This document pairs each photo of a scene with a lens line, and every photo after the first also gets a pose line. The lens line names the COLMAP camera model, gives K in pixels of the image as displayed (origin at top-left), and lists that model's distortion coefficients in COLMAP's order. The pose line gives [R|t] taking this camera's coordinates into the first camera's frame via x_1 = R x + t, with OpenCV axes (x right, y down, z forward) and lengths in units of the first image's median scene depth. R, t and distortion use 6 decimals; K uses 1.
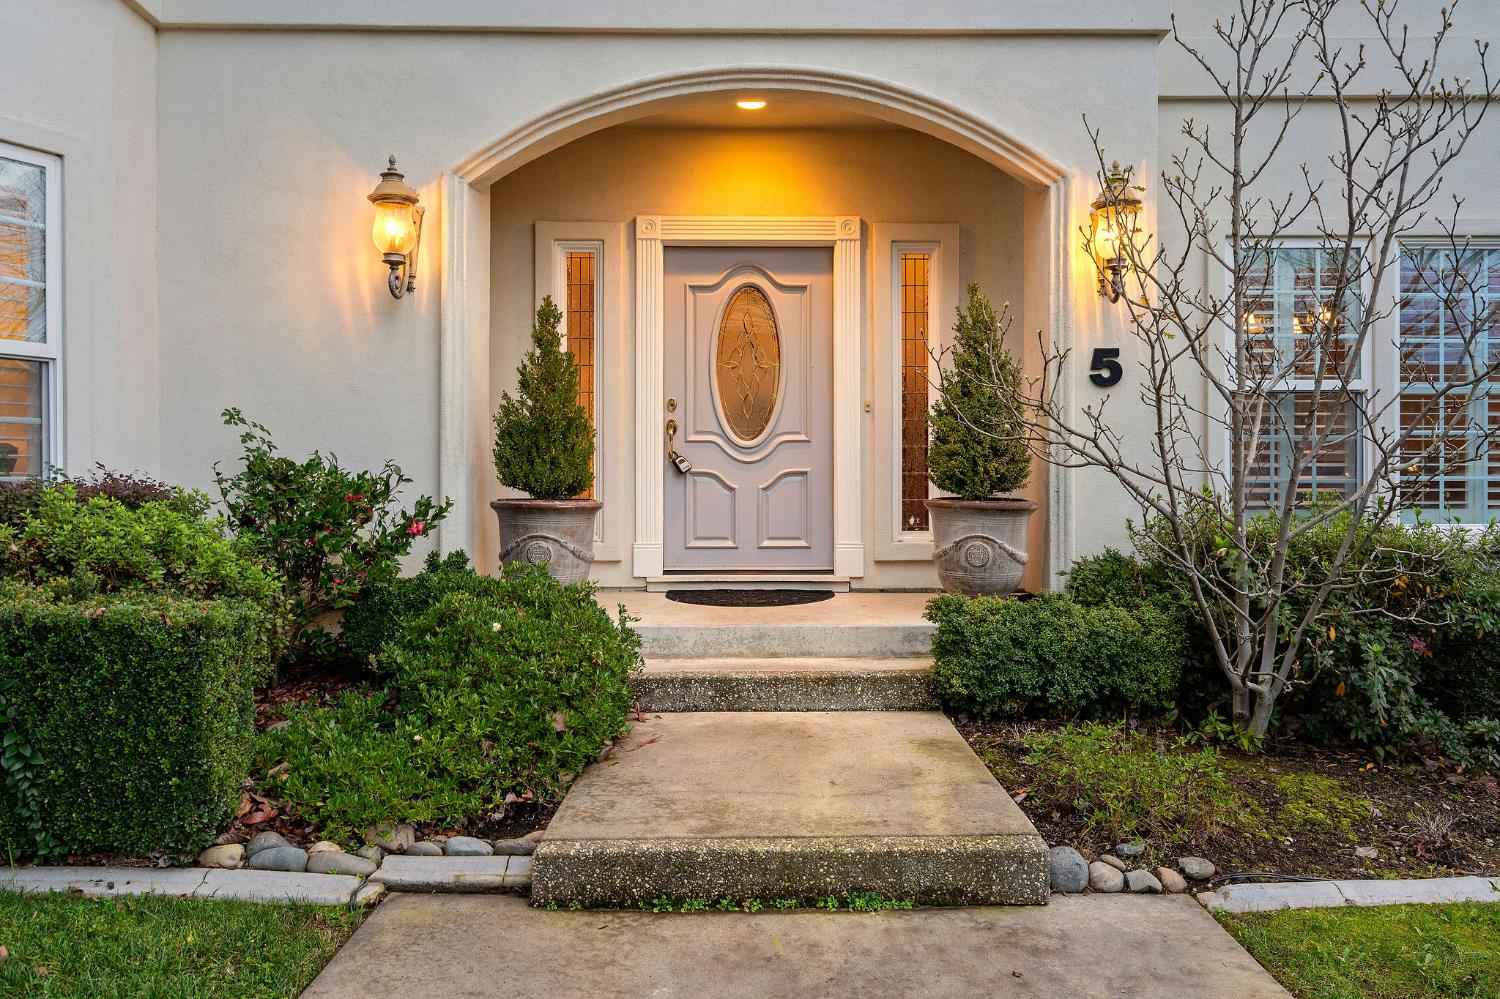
lens RADIAL K [[1078.9, 0, 750.9], [0, 1078.9, 500.4], [0, 0, 1]] dist [0.006629, 0.001581]
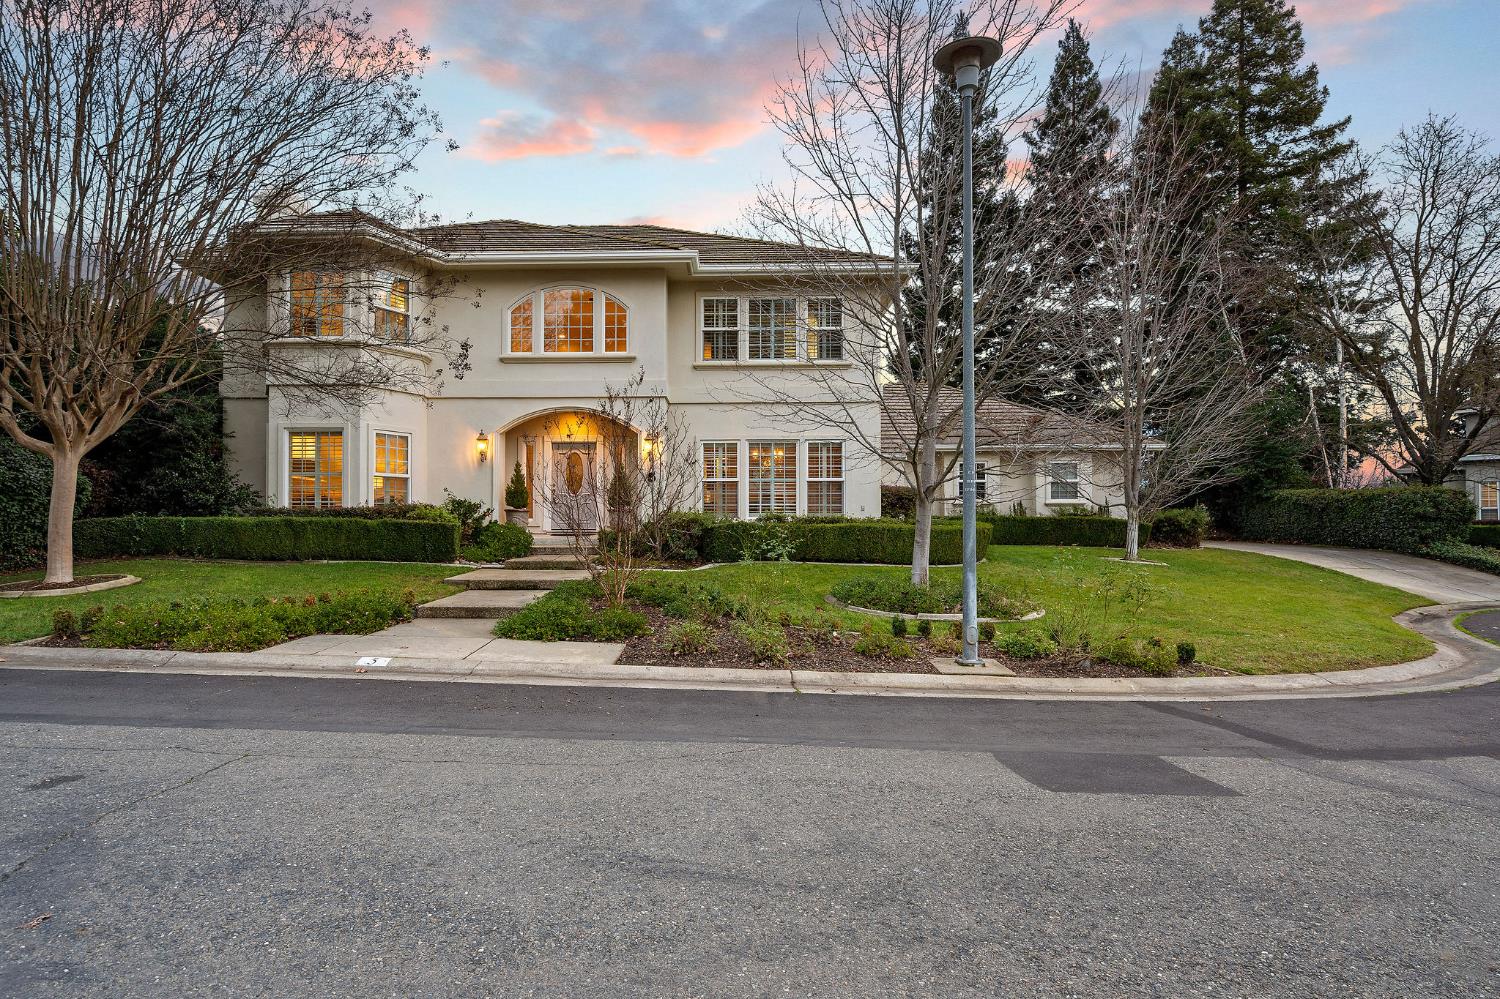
lens RADIAL K [[804.8, 0, 699.3], [0, 804.8, 501.9], [0, 0, 1]] dist [0.005794, 0.000121]
pose [[0.999312, -0.000667, -0.037092, 0.642123], [-0.000604, 0.999414, -0.034228, 0.079206], [0.037093, 0.034226, 0.998726, -2.129305]]
